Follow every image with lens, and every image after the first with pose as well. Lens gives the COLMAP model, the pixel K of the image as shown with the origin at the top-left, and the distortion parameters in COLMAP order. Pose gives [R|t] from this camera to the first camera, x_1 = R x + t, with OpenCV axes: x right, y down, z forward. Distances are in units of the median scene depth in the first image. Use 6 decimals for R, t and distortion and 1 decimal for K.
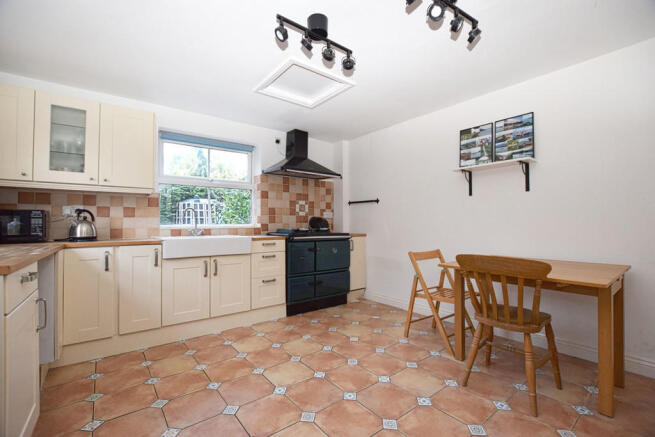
lens RADIAL K [[295.9, 0, 327.5], [0, 295.9, 218.5], [0, 0, 1]] dist [-0.002979, -0.000132]
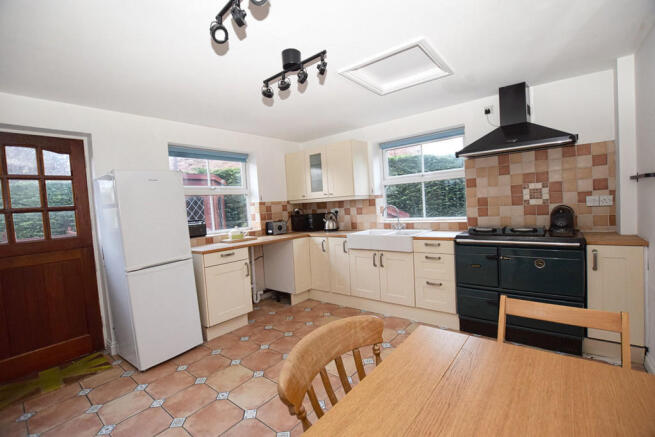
lens RADIAL K [[295.9, 0, 327.5], [0, 295.9, 218.5], [0, 0, 1]] dist [-0.002979, -0.000132]
pose [[0.214345, 0.038921, -0.975982, 0.600734], [0.079417, 0.995203, 0.057129, -0.069525], [0.973524, -0.089755, 0.210226, 0.477099]]
